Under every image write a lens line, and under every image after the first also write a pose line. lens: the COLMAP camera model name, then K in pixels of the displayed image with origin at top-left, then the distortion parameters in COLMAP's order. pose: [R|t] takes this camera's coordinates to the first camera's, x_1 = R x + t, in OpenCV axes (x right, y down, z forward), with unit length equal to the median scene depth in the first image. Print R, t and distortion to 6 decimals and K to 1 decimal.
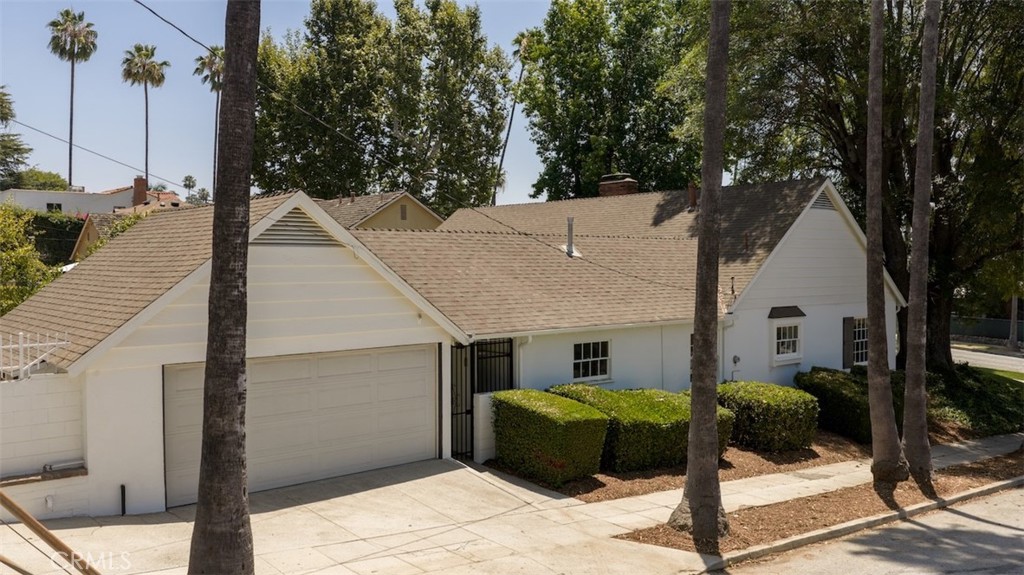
lens RADIAL K [[835.3, 0, 512.0], [0, 835.3, 287.5], [0, 0, 1]] dist [0.004655, 0.001726]
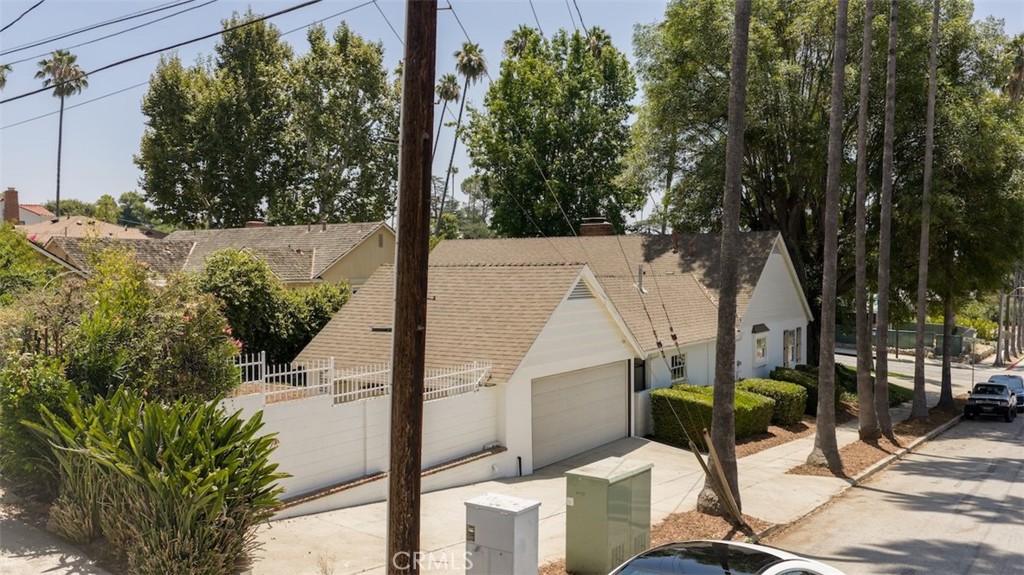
lens RADIAL K [[829.2, 0, 512.0], [0, 829.2, 287.5], [0, 0, 1]] dist [-0.006778, -0.004368]
pose [[0.969775, -0.005089, 0.243947, -0.404597], [0.006436, 0.999968, -0.004723, -0.034616], [-0.243915, 0.006150, 0.969777, -0.238161]]
